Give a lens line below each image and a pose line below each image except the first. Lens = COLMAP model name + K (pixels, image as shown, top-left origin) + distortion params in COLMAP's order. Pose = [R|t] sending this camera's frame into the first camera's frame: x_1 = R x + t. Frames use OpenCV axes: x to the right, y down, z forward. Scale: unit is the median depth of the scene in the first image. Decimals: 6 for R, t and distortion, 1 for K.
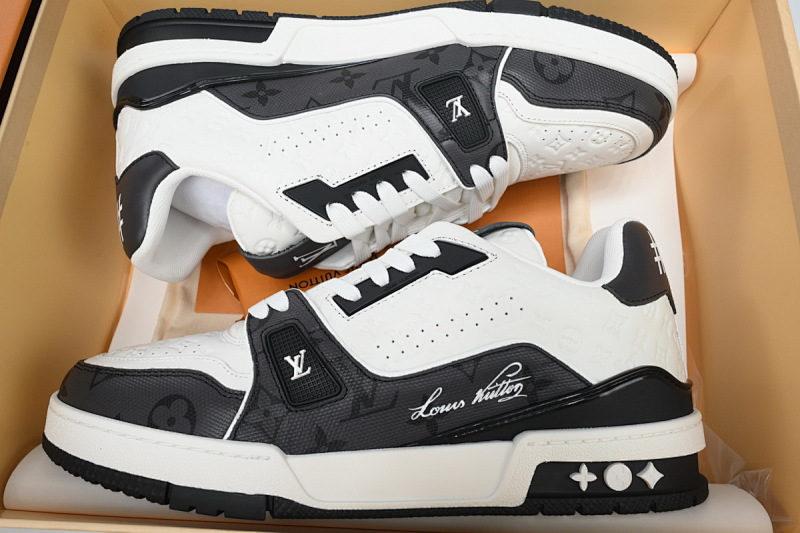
lens RADIAL K [[593.6, 0, 400.0], [0, 593.6, 266.5], [0, 0, 1]] dist [-0.000168, 0.000335]
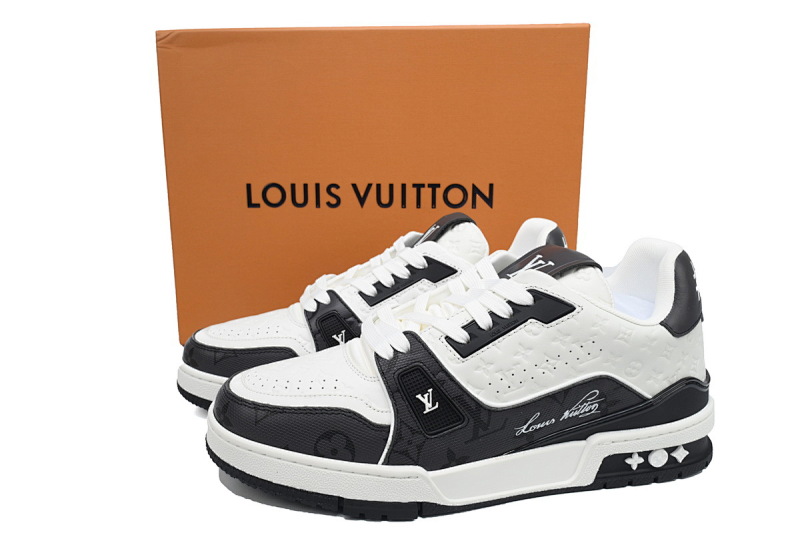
lens RADIAL K [[593.6, 0, 400.0], [0, 593.6, 266.5], [0, 0, 1]] dist [-0.000168, 0.000335]
pose [[0.994124, -0.044770, 0.098554, -0.344358], [0.013911, 0.955750, 0.293851, -0.483785], [-0.107349, -0.290753, 0.950757, -0.114102]]
